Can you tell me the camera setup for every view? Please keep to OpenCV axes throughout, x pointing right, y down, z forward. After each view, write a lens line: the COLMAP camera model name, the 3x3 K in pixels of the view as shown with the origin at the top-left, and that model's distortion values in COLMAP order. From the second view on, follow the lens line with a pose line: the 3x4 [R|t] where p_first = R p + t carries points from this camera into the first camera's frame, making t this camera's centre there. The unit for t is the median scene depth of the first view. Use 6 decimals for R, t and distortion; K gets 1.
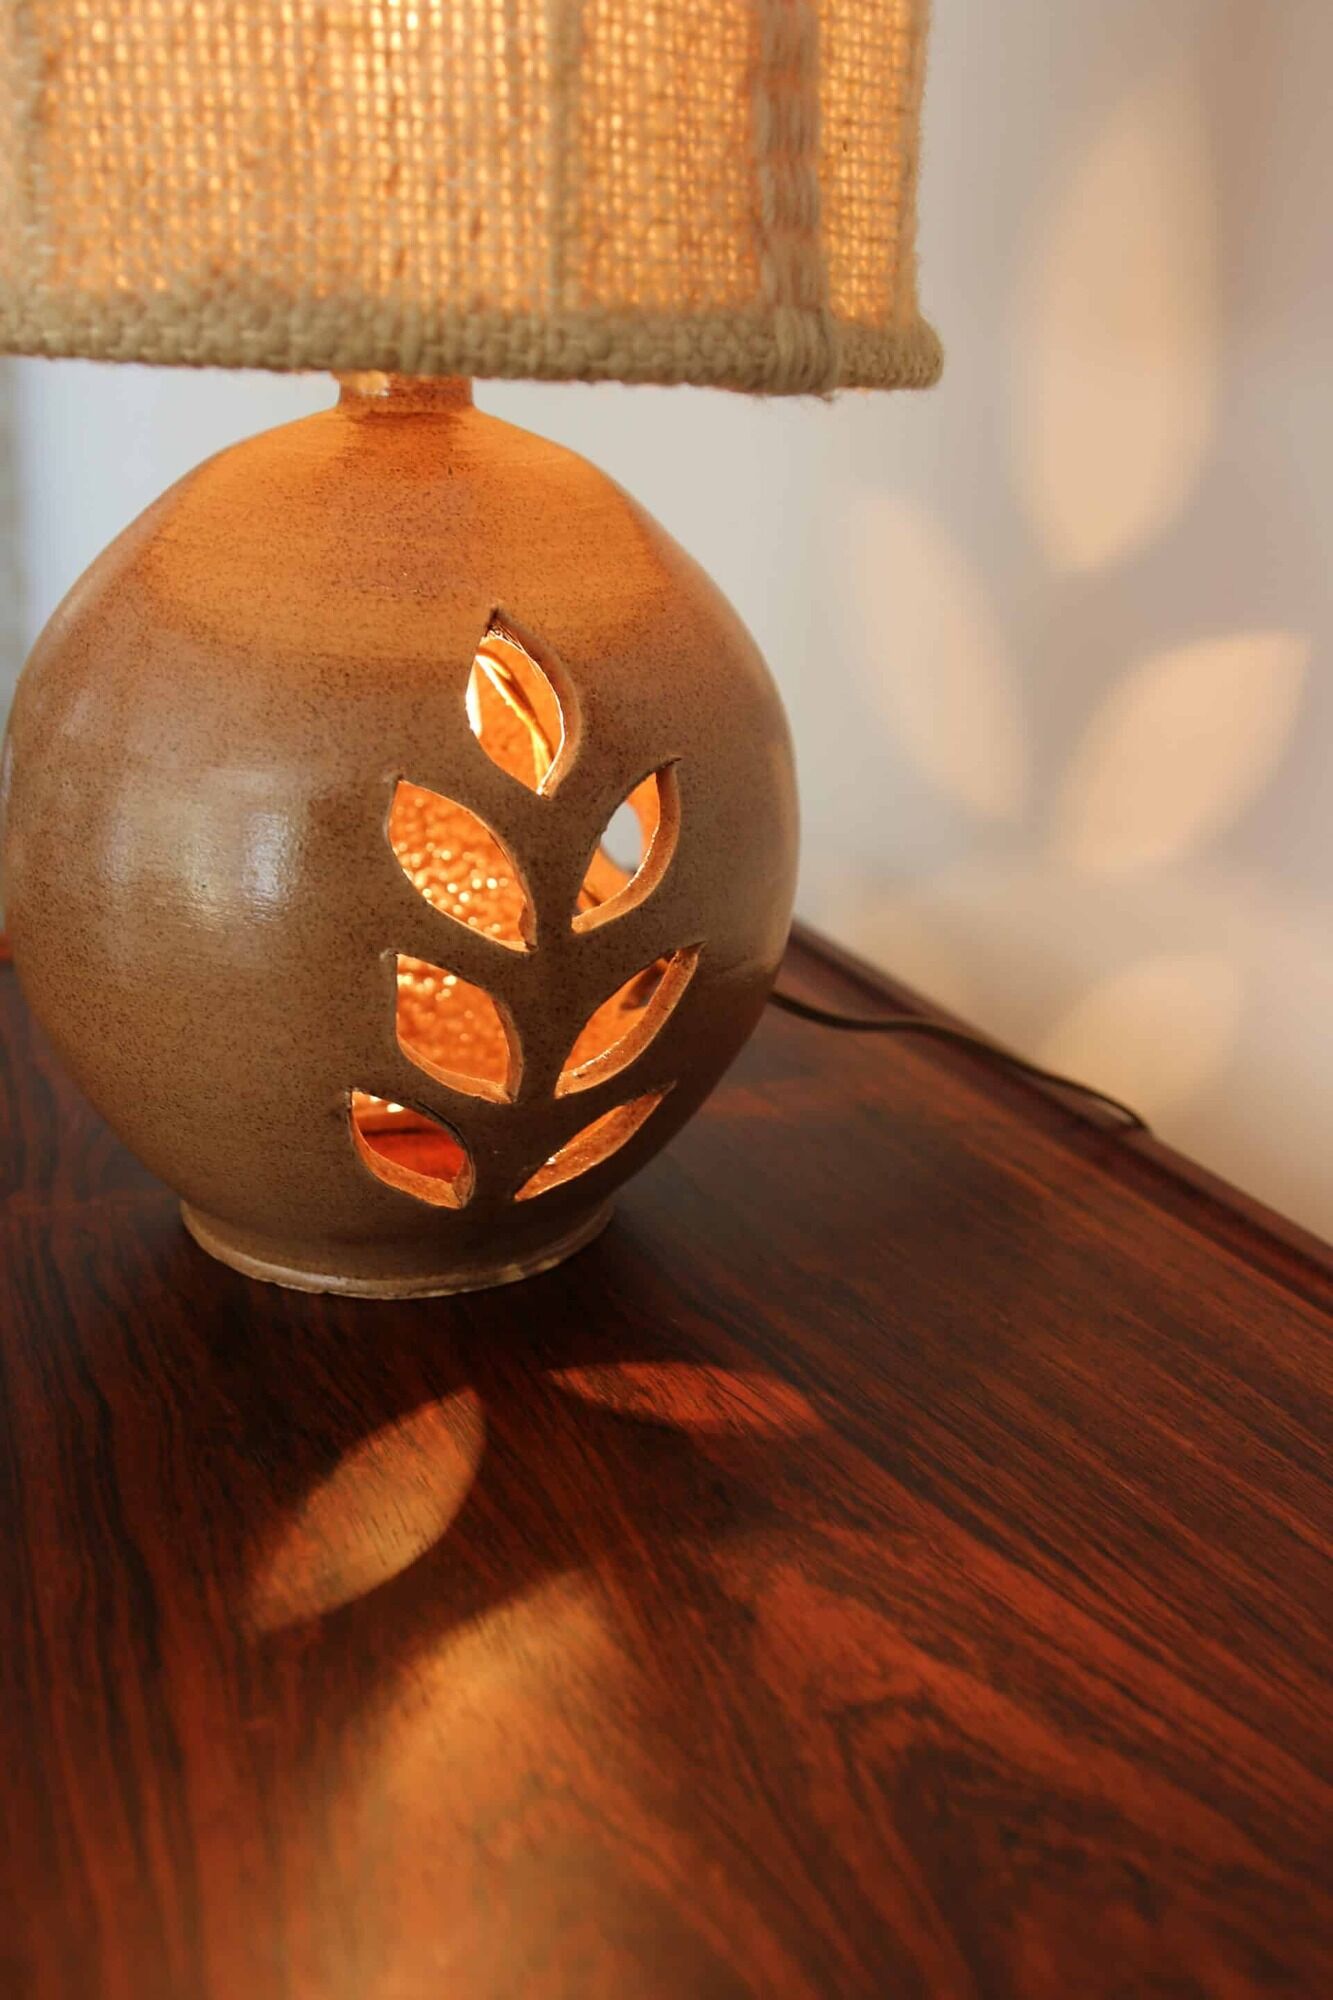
lens RADIAL K [[2057.9, 0, 648.9], [0, 2057.9, 1000.1], [0, 0, 1]] dist [-0.037217, 0.047459]
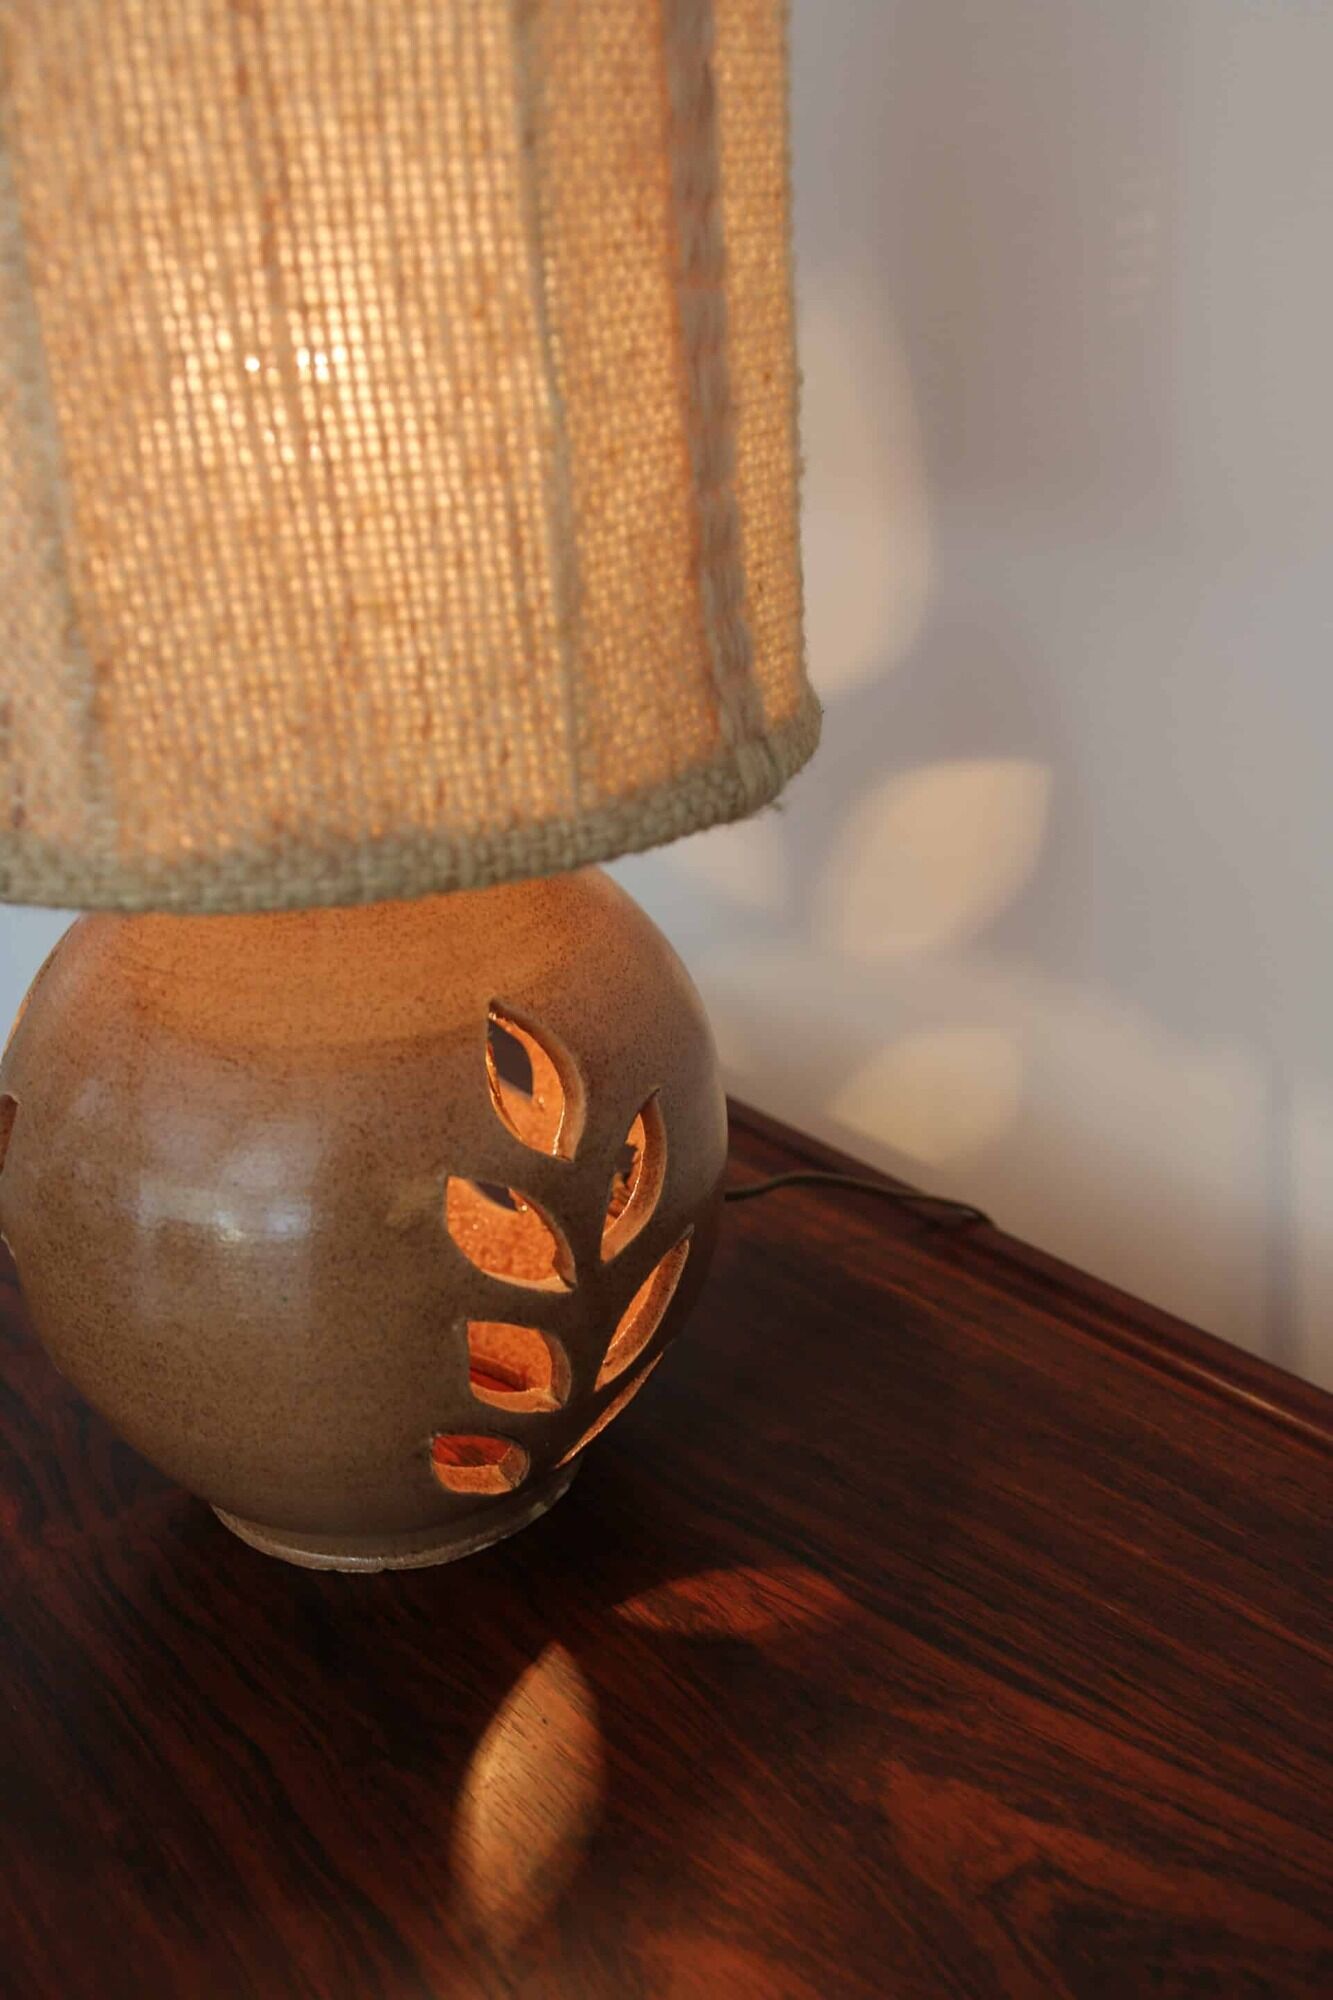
lens RADIAL K [[2057.9, 0, 648.9], [0, 2057.9, 1000.1], [0, 0, 1]] dist [-0.037217, 0.047459]
pose [[0.962616, -0.177424, 0.204675, -0.257719], [0.159672, 0.982057, 0.100342, -0.336211], [-0.218806, -0.063910, 0.973673, -0.132155]]
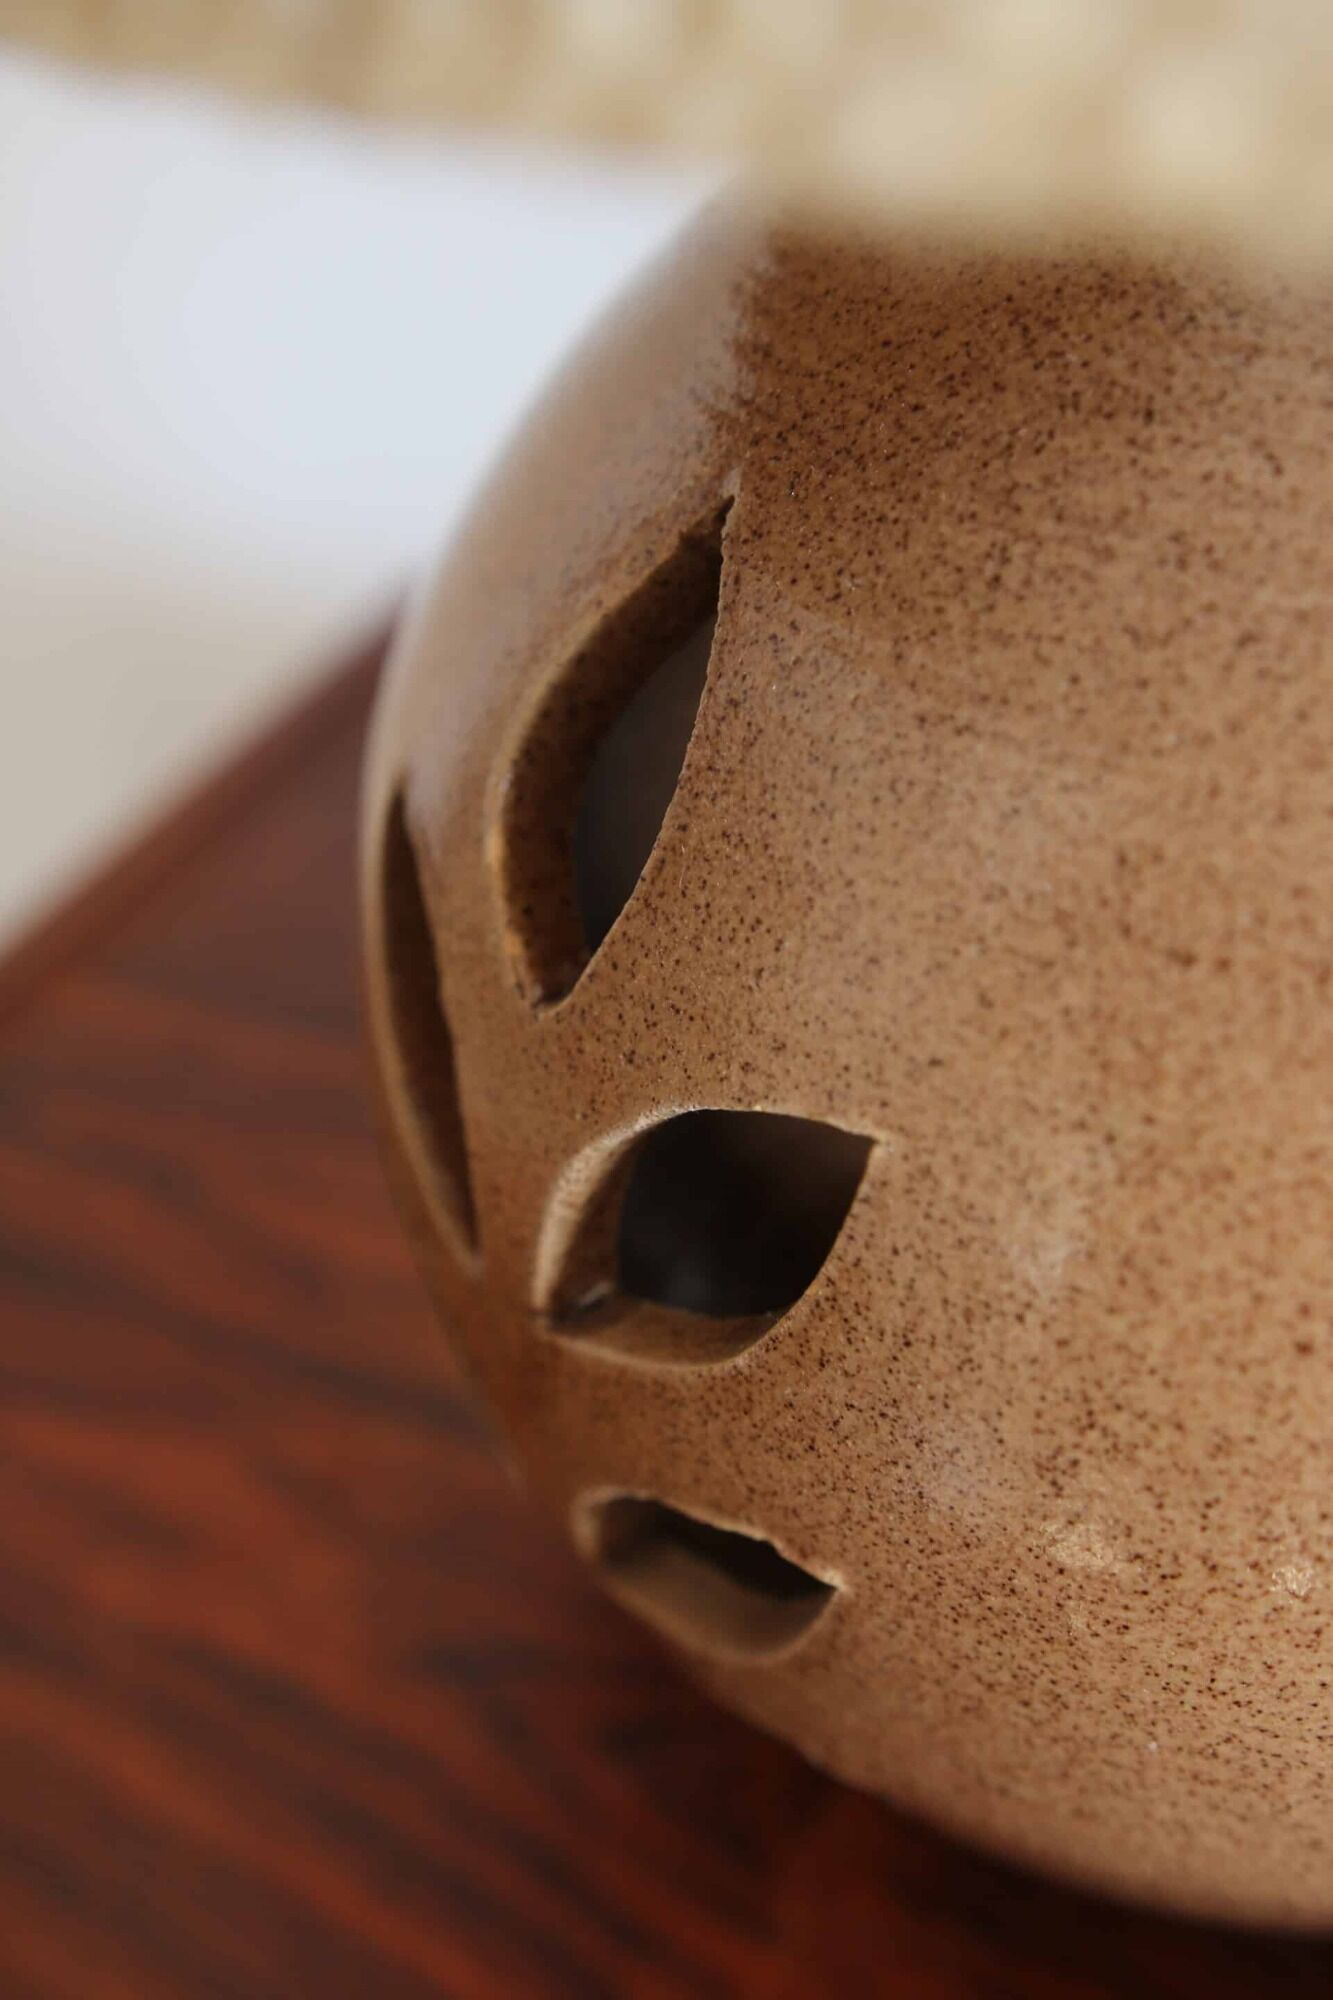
lens RADIAL K [[2047.4, 0, 657.4], [0, 2047.4, 991.6], [0, 0, 1]] dist [-0.059874, 0.070117]
pose [[0.768118, -0.449145, 0.456359, -0.589673], [0.288586, 0.879061, 0.379434, -0.382034], [-0.571588, -0.159751, 0.804839, 0.998336]]
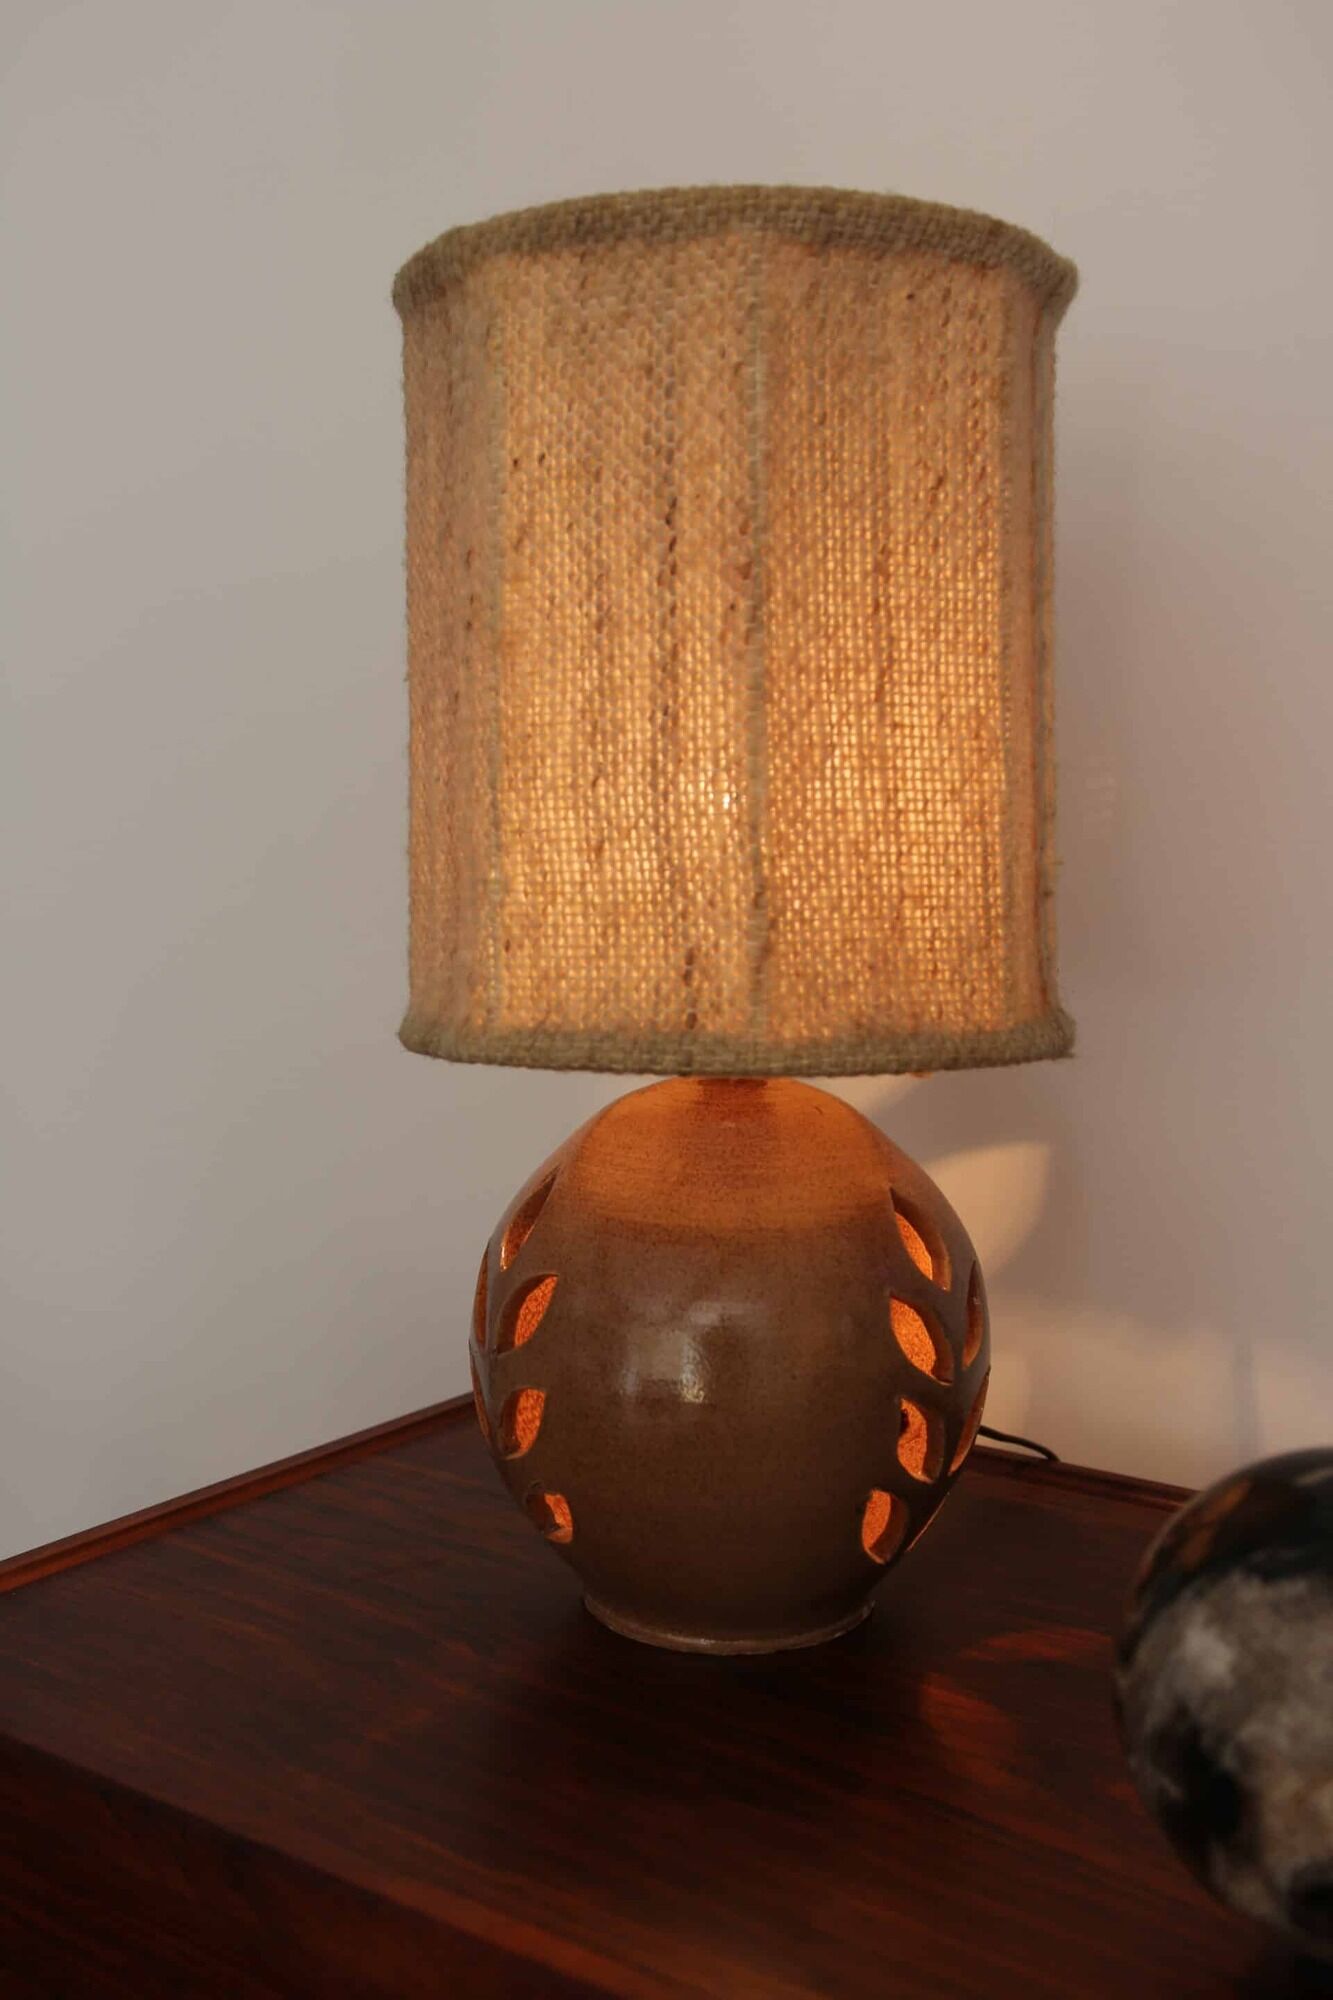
lens RADIAL K [[2047.4, 0, 657.4], [0, 2047.4, 991.6], [0, 0, 1]] dist [-0.059874, 0.070117]
pose [[0.873318, -0.077075, 0.481015, -1.215633], [0.193145, 0.961263, -0.196641, -0.059250], [-0.447226, 0.264636, 0.854375, -0.471501]]
